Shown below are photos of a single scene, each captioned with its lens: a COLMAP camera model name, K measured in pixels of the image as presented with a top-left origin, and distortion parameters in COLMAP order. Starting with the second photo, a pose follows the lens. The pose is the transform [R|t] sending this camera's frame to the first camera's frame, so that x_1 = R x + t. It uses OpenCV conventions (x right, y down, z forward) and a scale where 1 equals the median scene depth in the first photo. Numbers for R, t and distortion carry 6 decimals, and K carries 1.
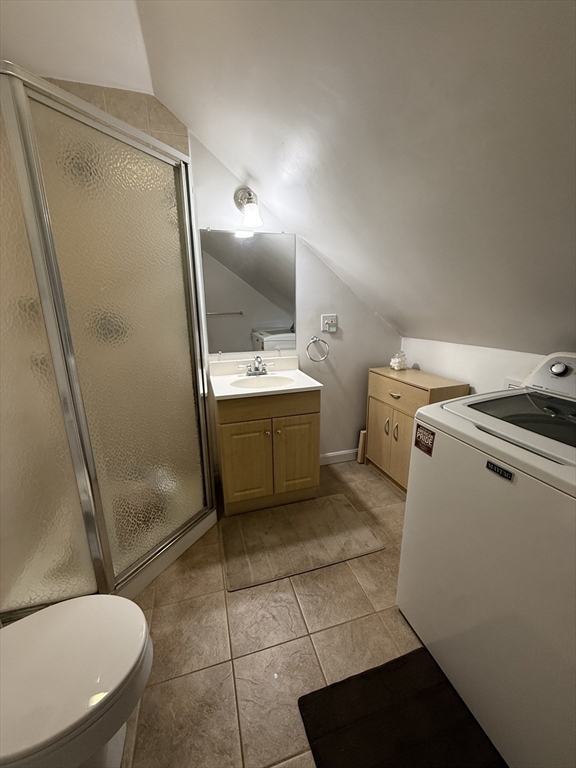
lens RADIAL K [[308.1, 0, 287.5], [0, 308.1, 385.3], [0, 0, 1]] dist [0.000105, 0.000659]
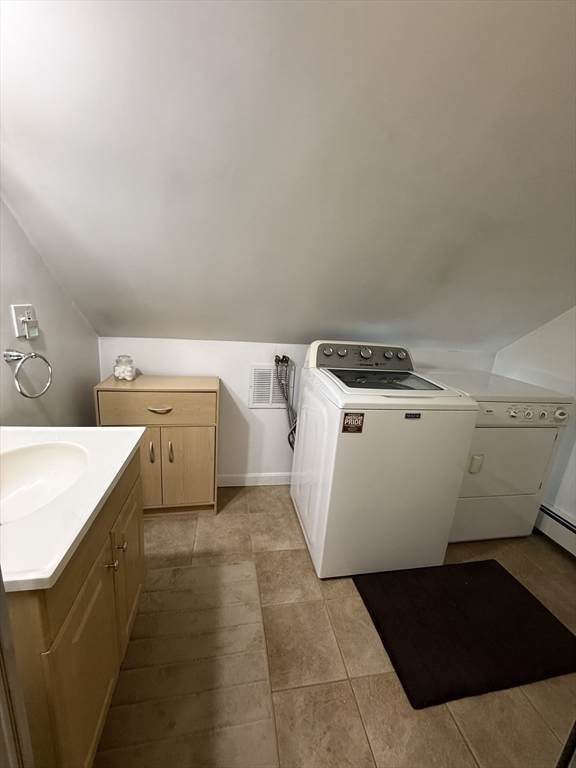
lens RADIAL K [[308.1, 0, 287.2], [0, 308.1, 381.0], [0, 0, 1]] dist [0.000105, 0.000659]
pose [[0.104966, -0.216176, 0.970696, -0.435512], [0.178464, 0.964337, 0.195462, -0.160112], [-0.978332, 0.152717, 0.139802, 0.637920]]
